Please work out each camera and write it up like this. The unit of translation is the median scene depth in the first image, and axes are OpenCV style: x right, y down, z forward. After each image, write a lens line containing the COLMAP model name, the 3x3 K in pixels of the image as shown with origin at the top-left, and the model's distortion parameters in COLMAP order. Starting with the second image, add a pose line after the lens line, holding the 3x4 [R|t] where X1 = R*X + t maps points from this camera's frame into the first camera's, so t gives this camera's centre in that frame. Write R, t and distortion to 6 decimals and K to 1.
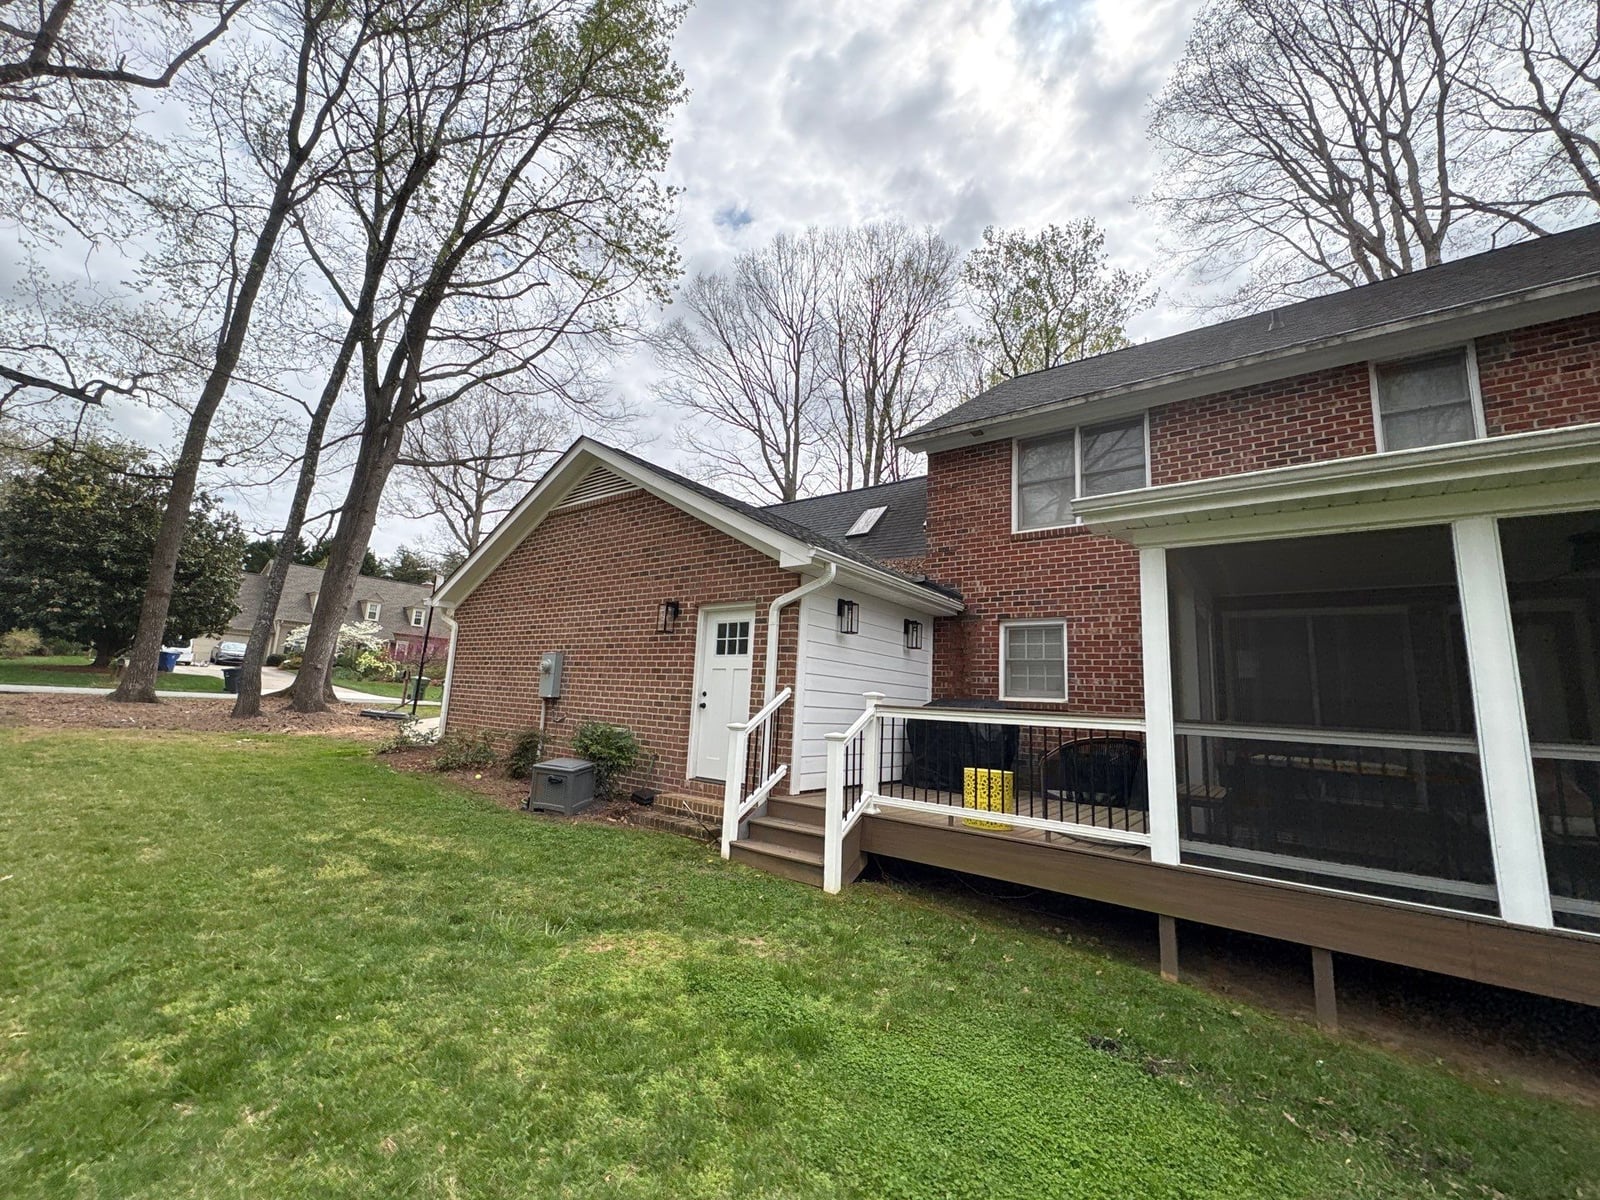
lens RADIAL K [[637.9, 0, 799.5], [0, 637.9, 596.1], [0, 0, 1]] dist [0.000308, 0.000104]
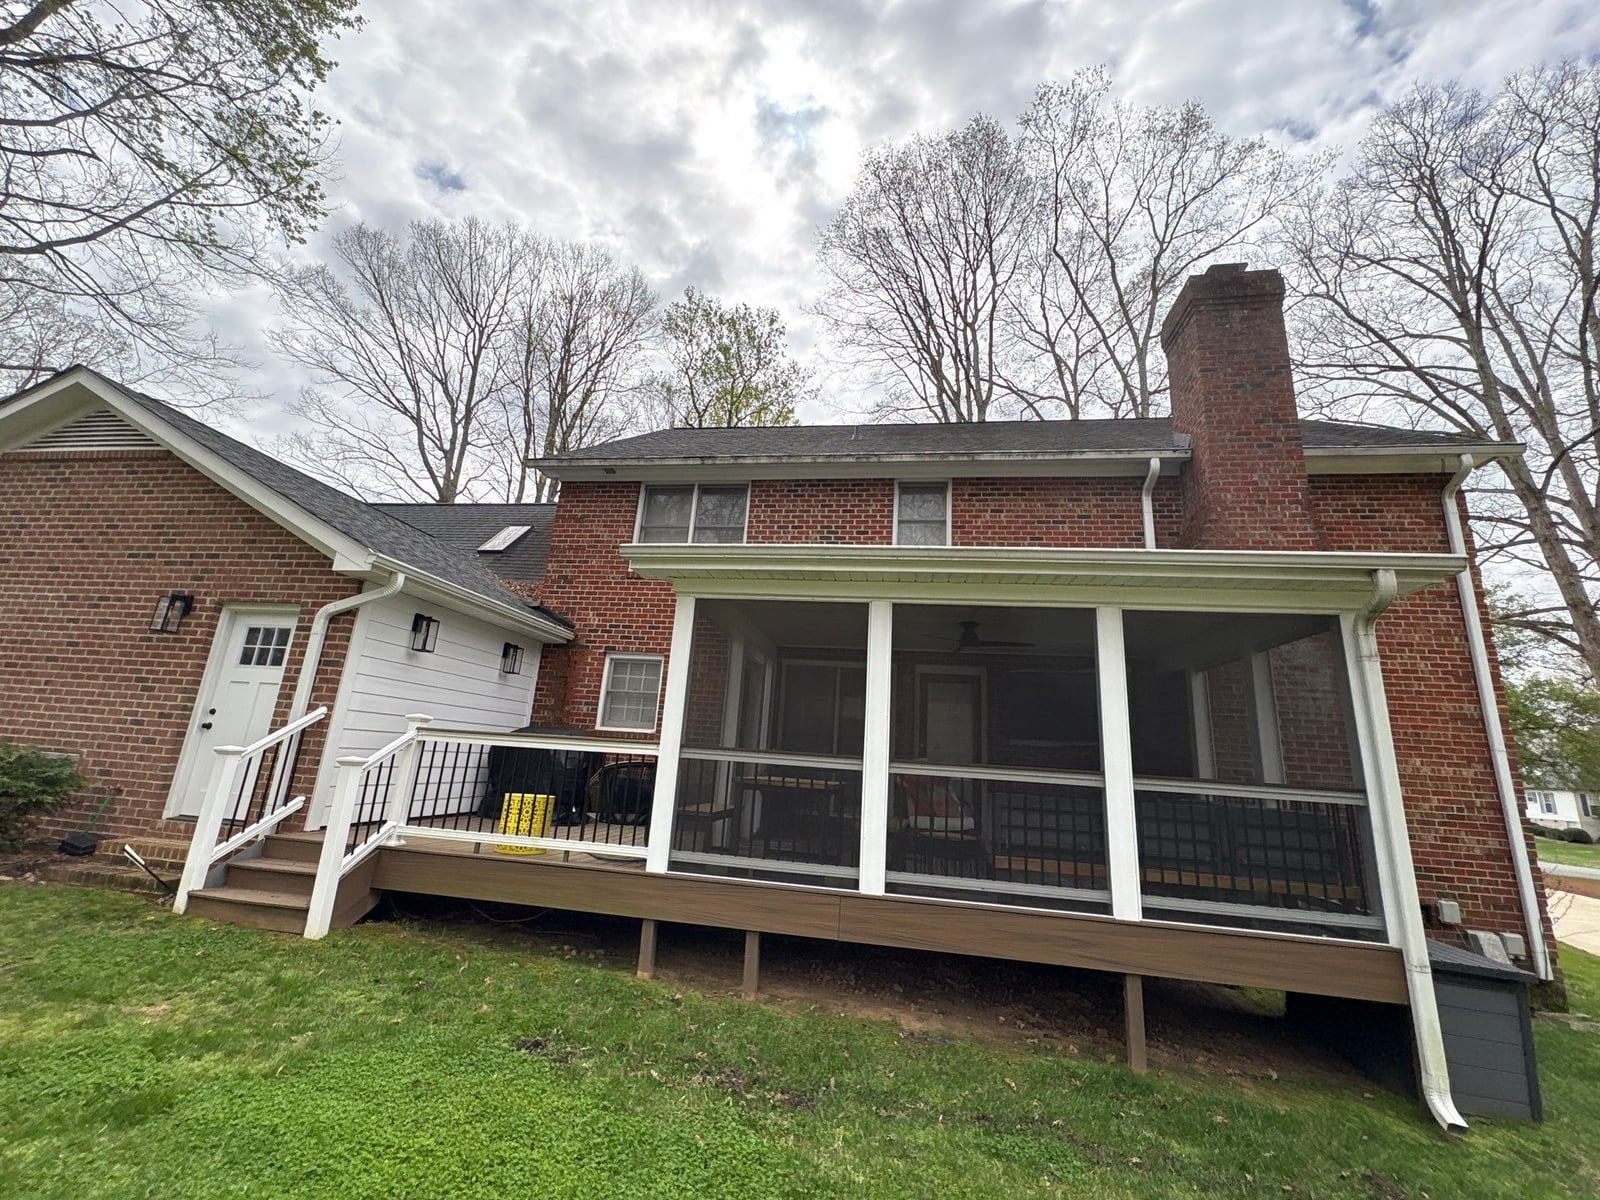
lens RADIAL K [[637.9, 0, 799.6], [0, 637.9, 597.9], [0, 0, 1]] dist [0.000308, 0.000104]
pose [[0.881640, 0.119088, 0.456649, 0.124269], [-0.096241, 0.992673, -0.073065, -0.003964], [-0.462004, 0.020468, 0.886641, -0.074232]]
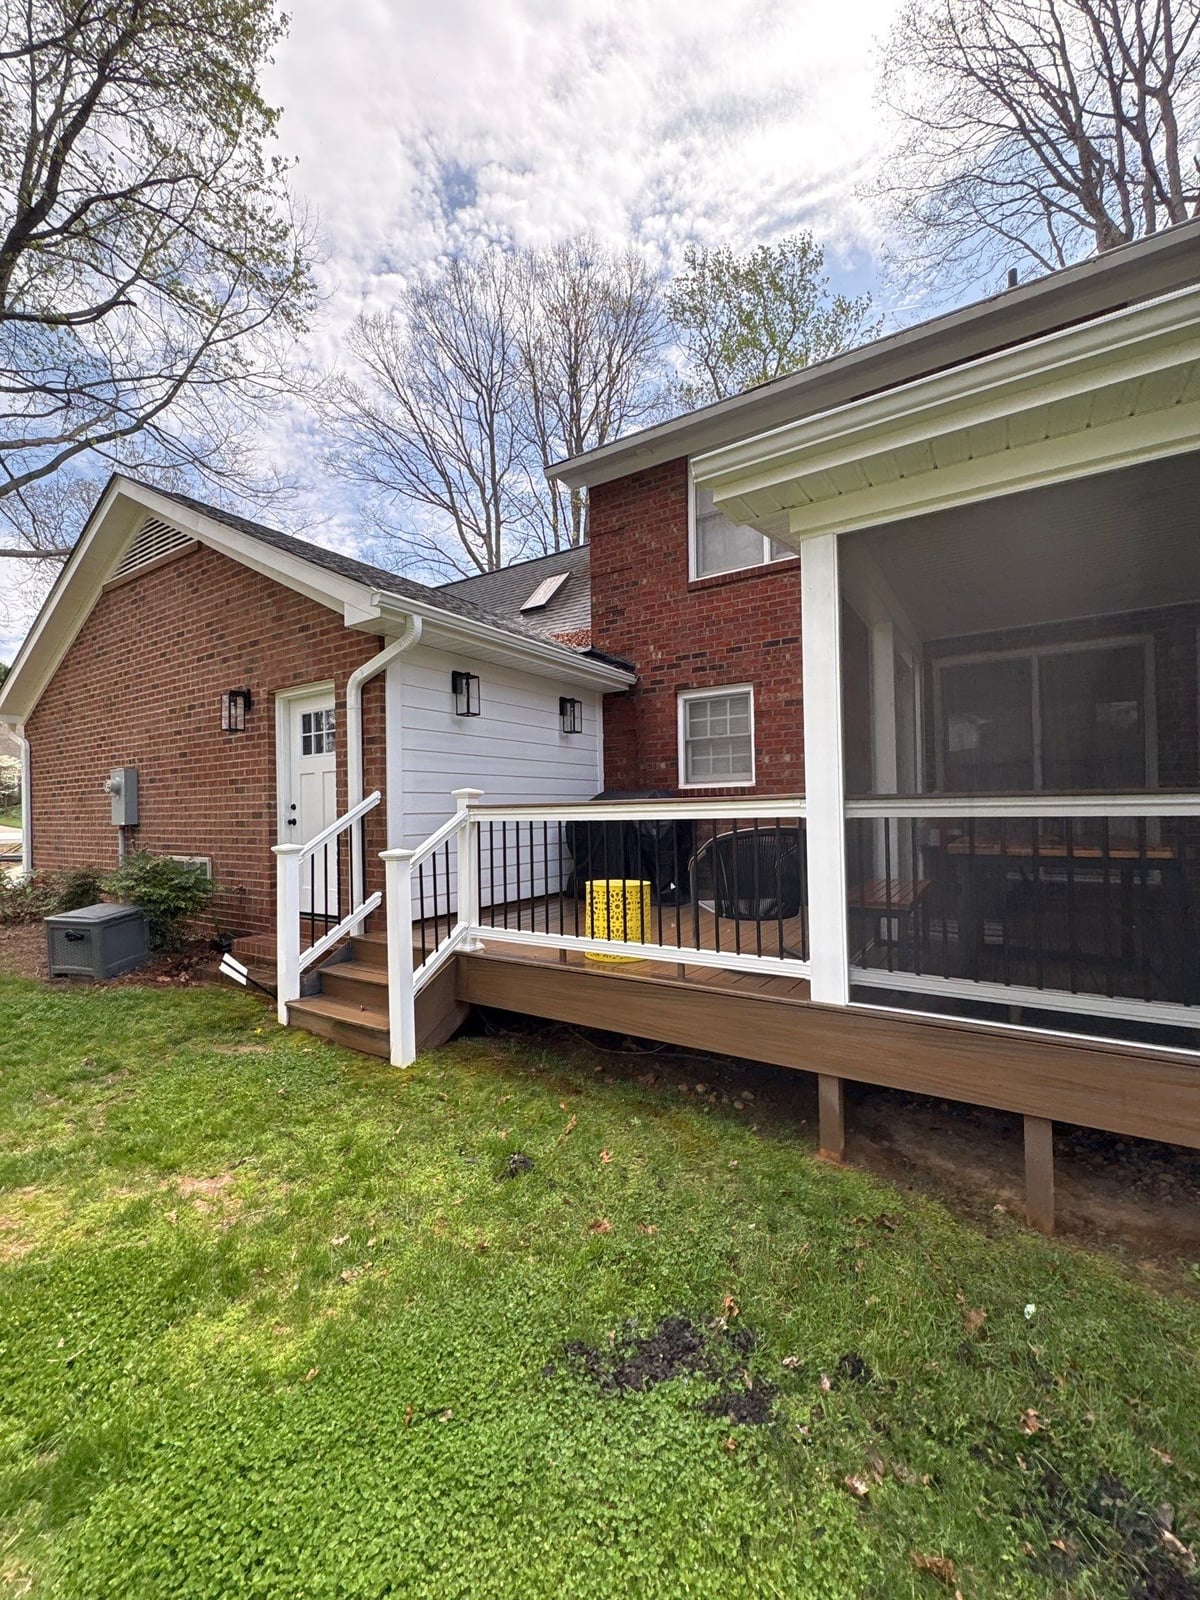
lens RADIAL K [[637.9, 0, 597.0], [0, 637.9, 799.8], [0, 0, 1]] dist [0.000308, 0.000104]
pose [[0.994369, -0.072000, 0.077762, 0.159335], [0.058914, 0.985499, 0.159126, 0.043496], [-0.088092, -0.153648, 0.984191, 0.209989]]
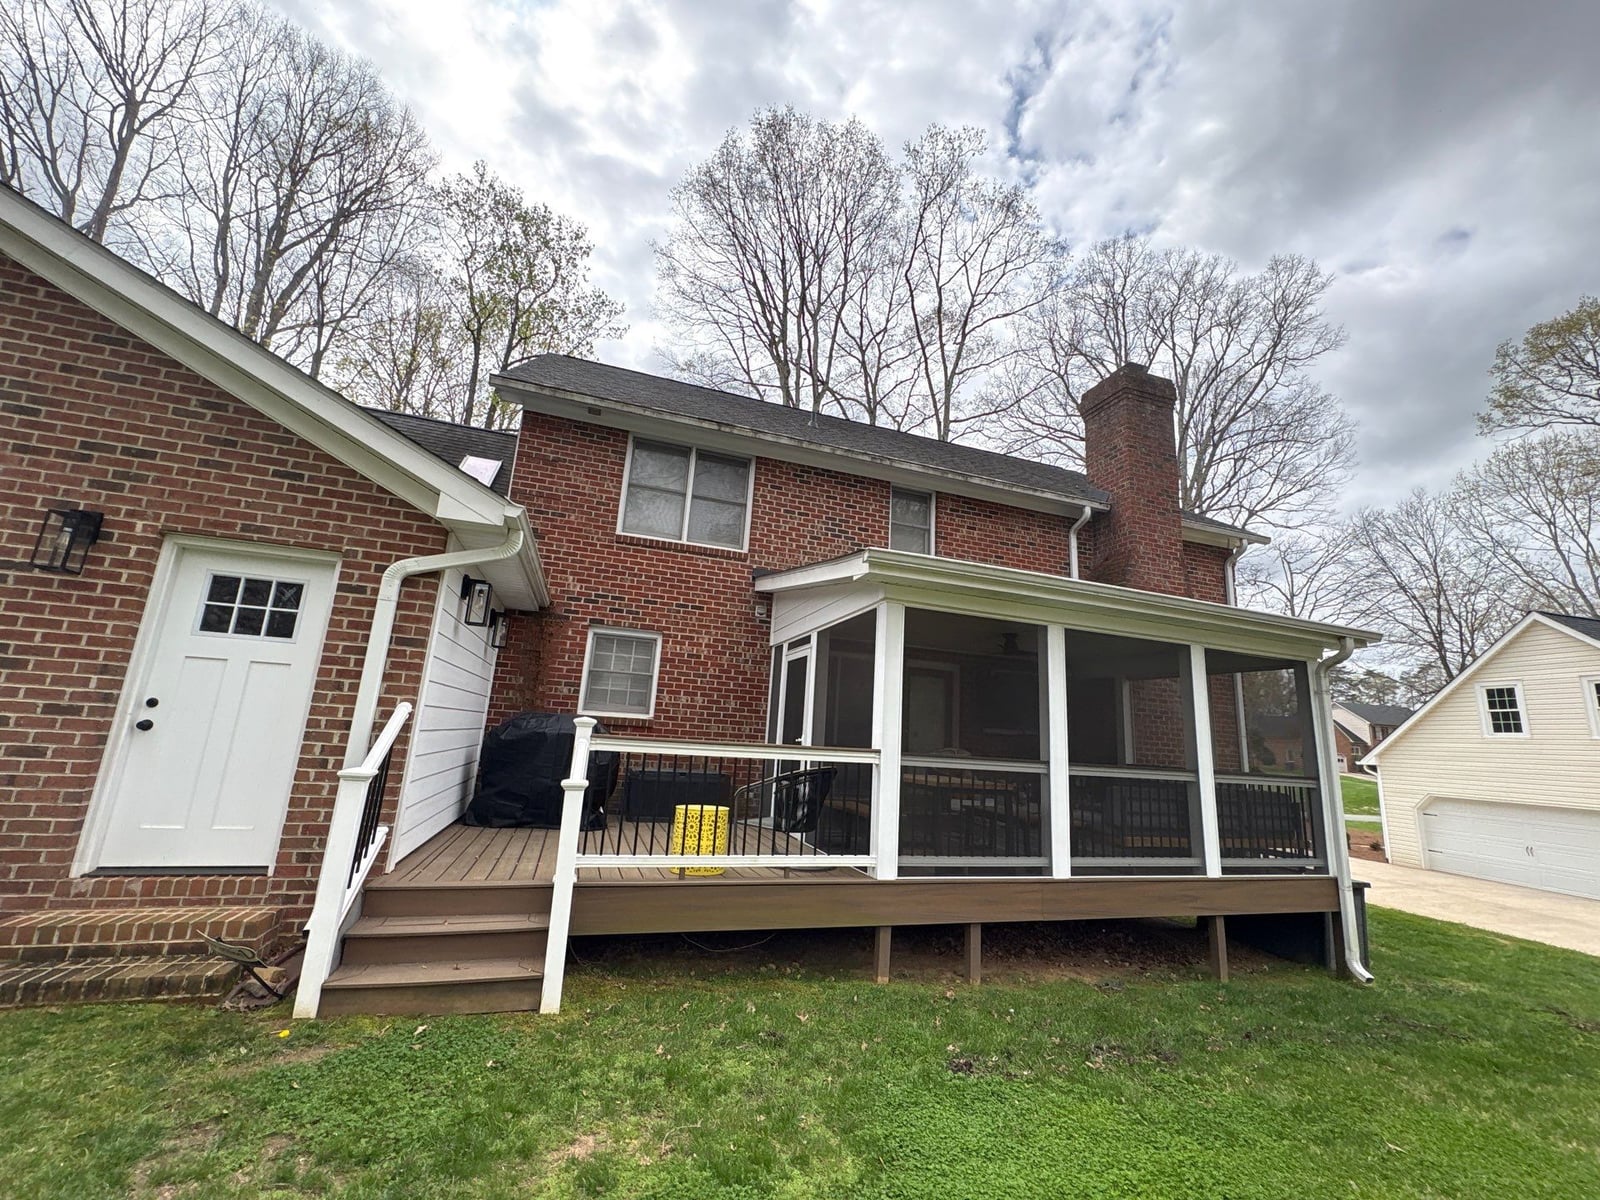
lens RADIAL K [[637.9, 0, 803.2], [0, 637.9, 596.8], [0, 0, 1]] dist [0.000308, 0.000104]
pose [[0.561938, 0.158668, 0.811819, -0.289976], [-0.169885, 0.982647, -0.074462, 0.017202], [-0.809546, -0.096073, 0.579142, 0.281820]]
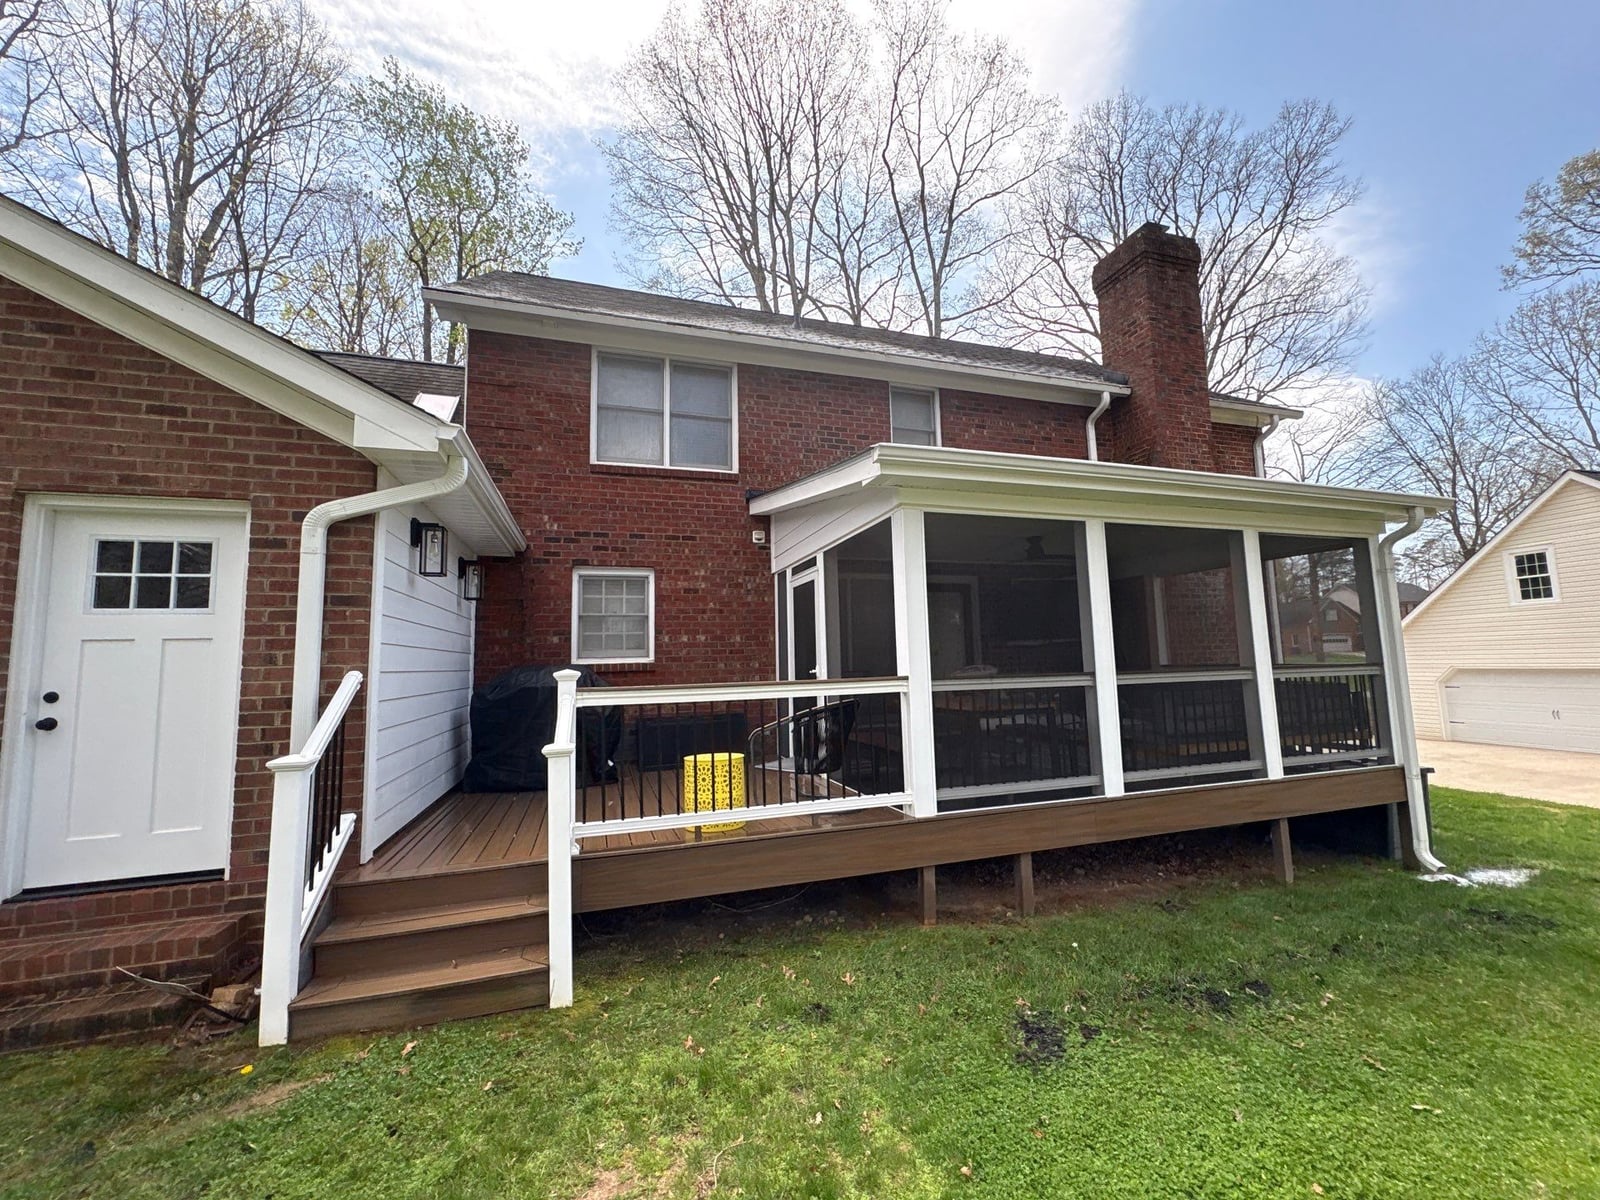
lens RADIAL K [[637.9, 0, 803.5], [0, 637.9, 597.5], [0, 0, 1]] dist [0.000308, 0.000104]
pose [[0.568179, 0.017407, 0.822721, -0.219612], [-0.085559, 0.995607, 0.038022, 0.024019], [-0.818445, -0.091994, 0.567172, 0.338741]]
